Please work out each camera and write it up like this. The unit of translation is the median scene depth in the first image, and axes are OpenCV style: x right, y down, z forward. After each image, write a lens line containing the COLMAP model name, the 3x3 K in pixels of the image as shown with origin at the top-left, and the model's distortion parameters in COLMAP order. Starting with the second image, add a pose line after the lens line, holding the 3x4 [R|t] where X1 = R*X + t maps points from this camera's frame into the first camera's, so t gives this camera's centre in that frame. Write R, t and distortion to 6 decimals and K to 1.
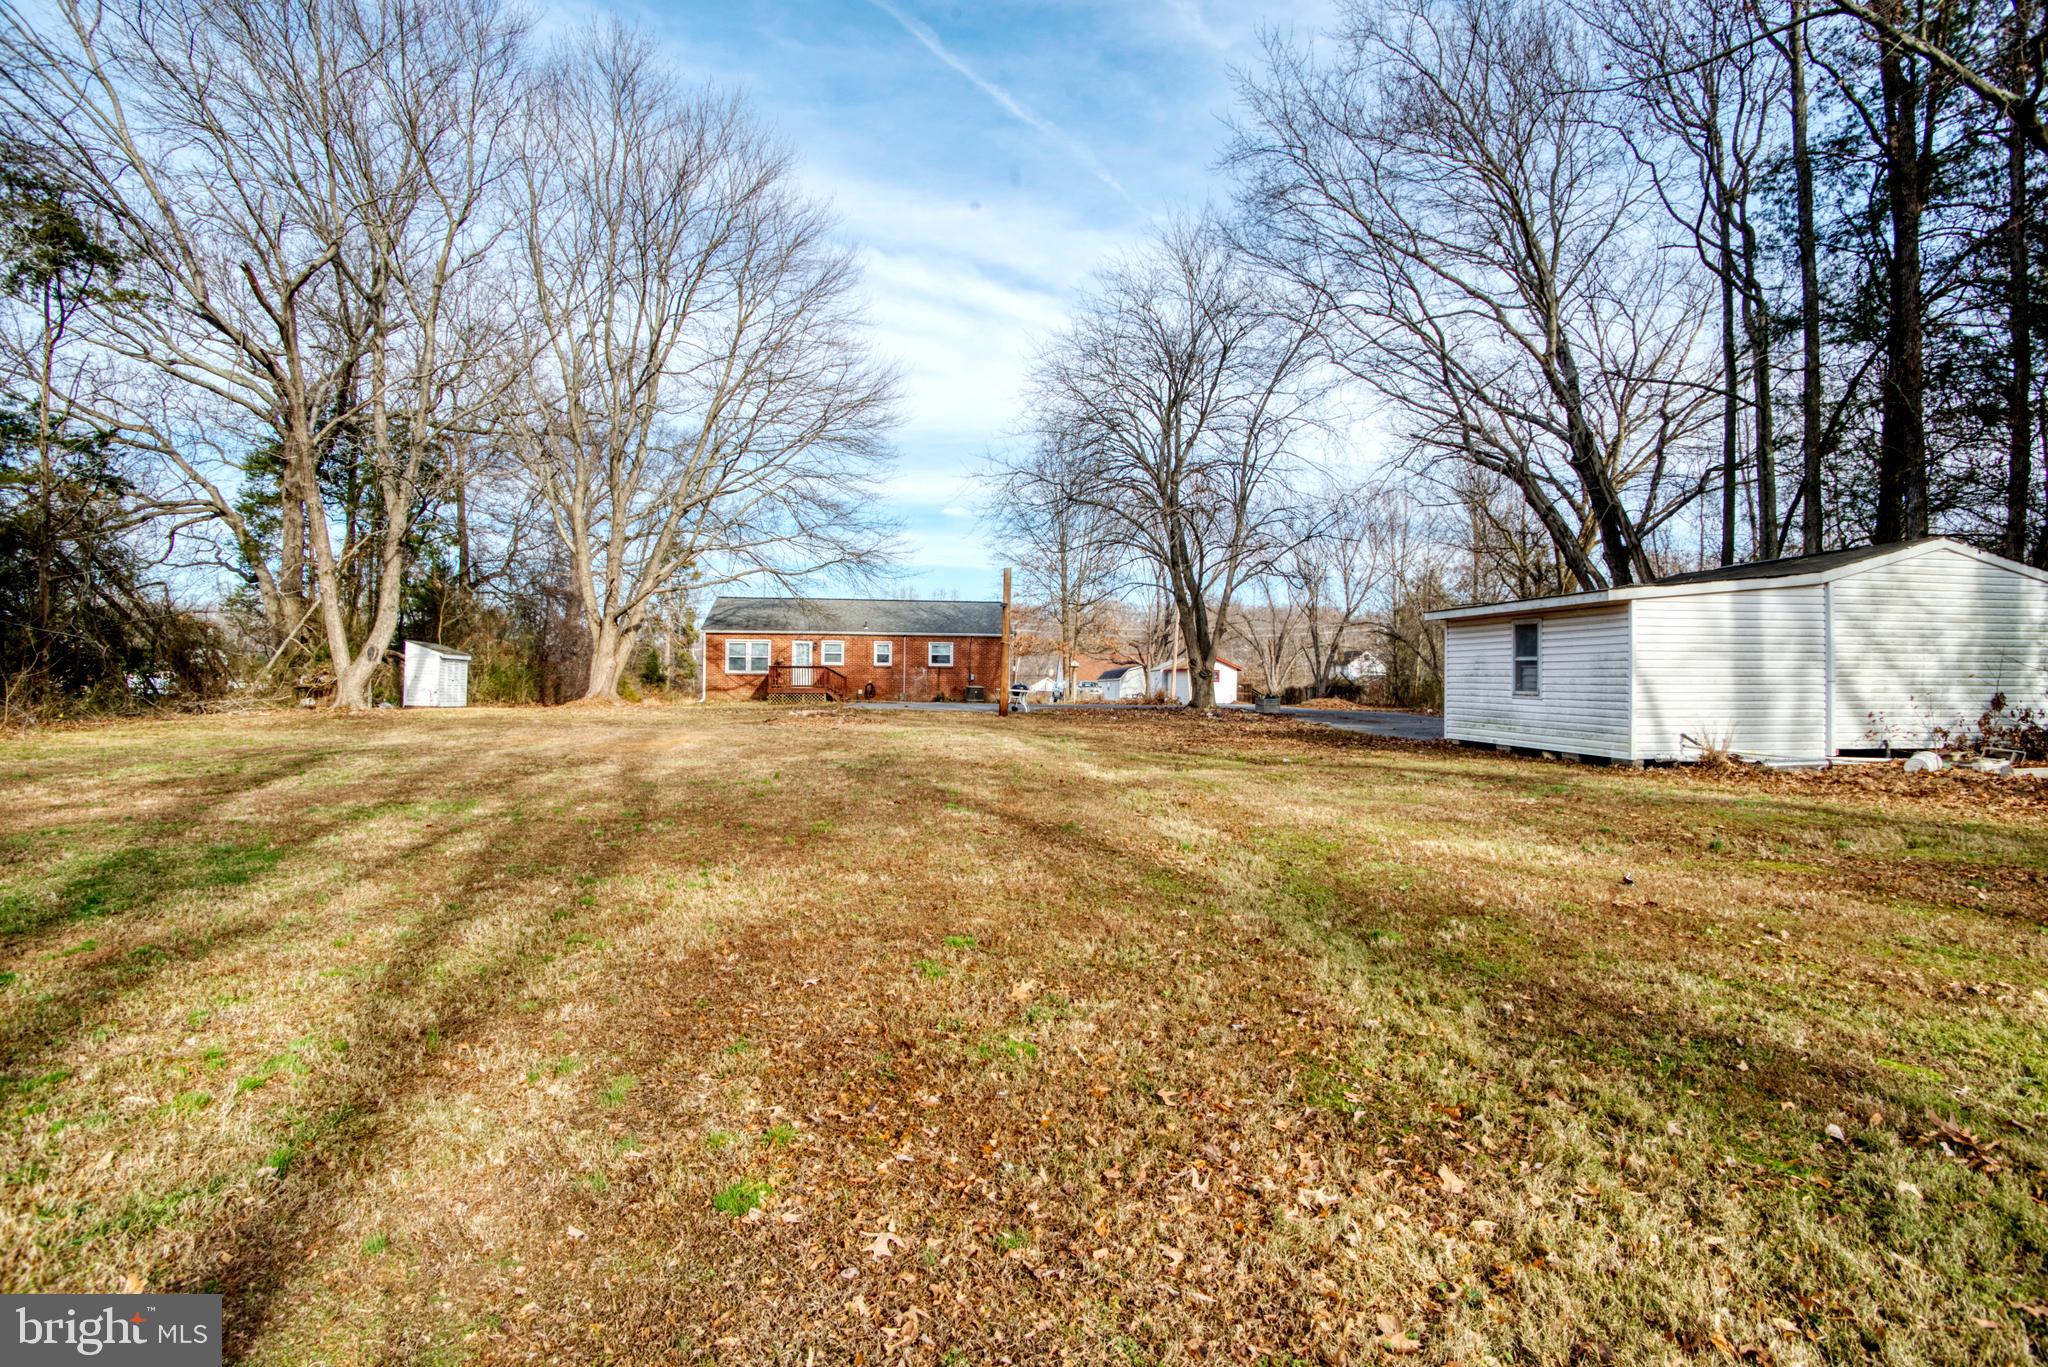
lens RADIAL K [[1025.7, 0, 1016.5], [0, 1025.7, 691.4], [0, 0, 1]] dist [-0.054564, 0.025508]
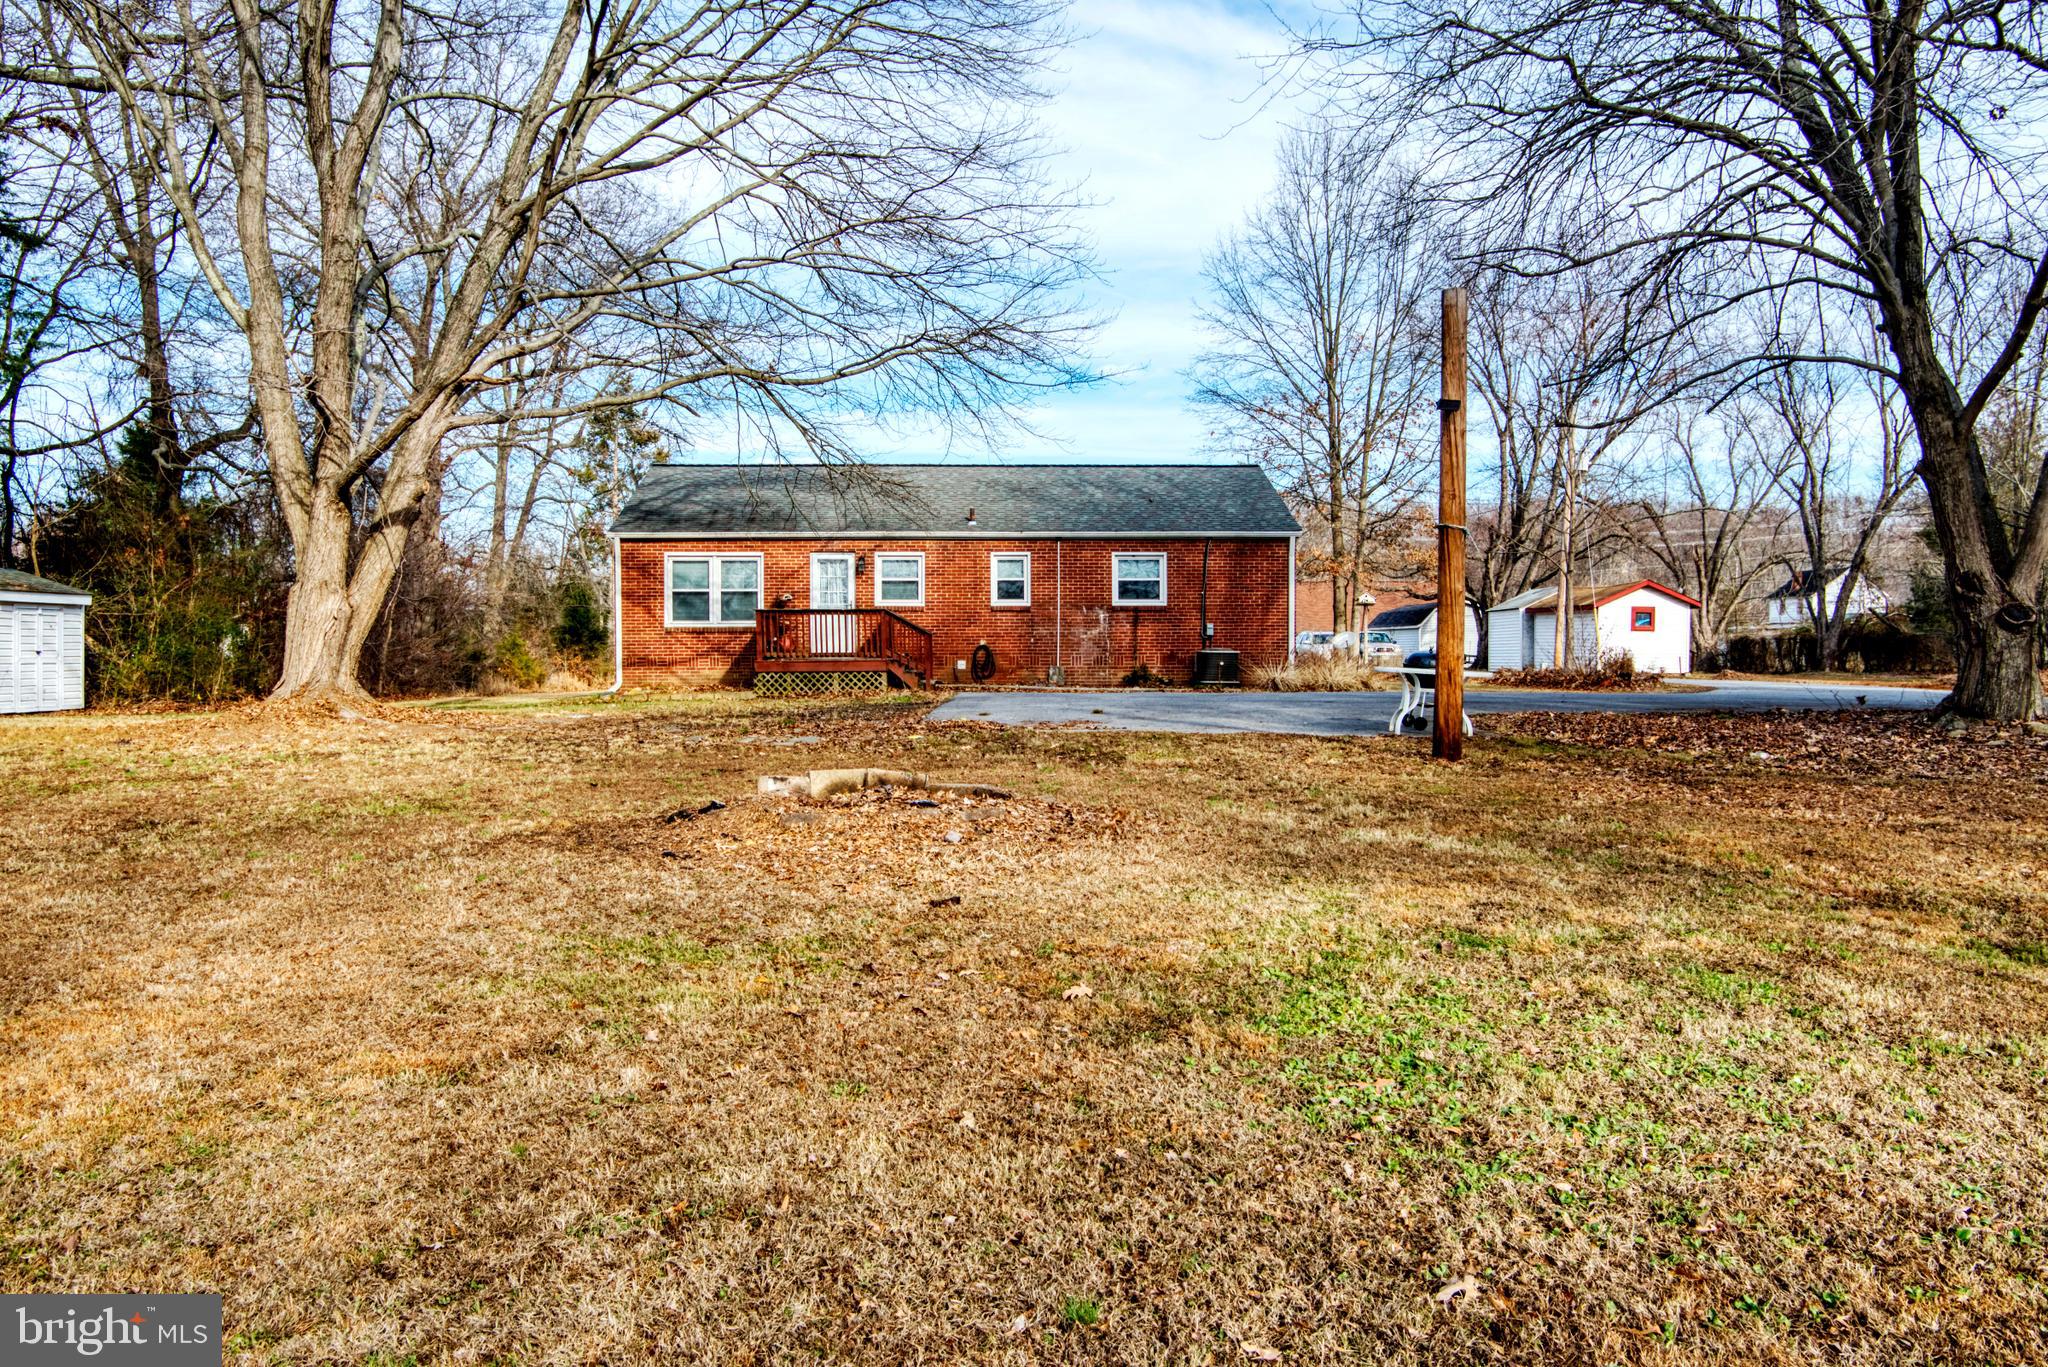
lens RADIAL K [[1594.0, 0, 1027.0], [0, 1594.0, 675.9], [0, 0, 1]] dist [0.000086, 0.001428]
pose [[0.995584, -0.008834, -0.093455, -0.058909], [0.010627, 0.999769, 0.018708, -0.007677], [0.093268, -0.019618, 0.995448, 0.308081]]
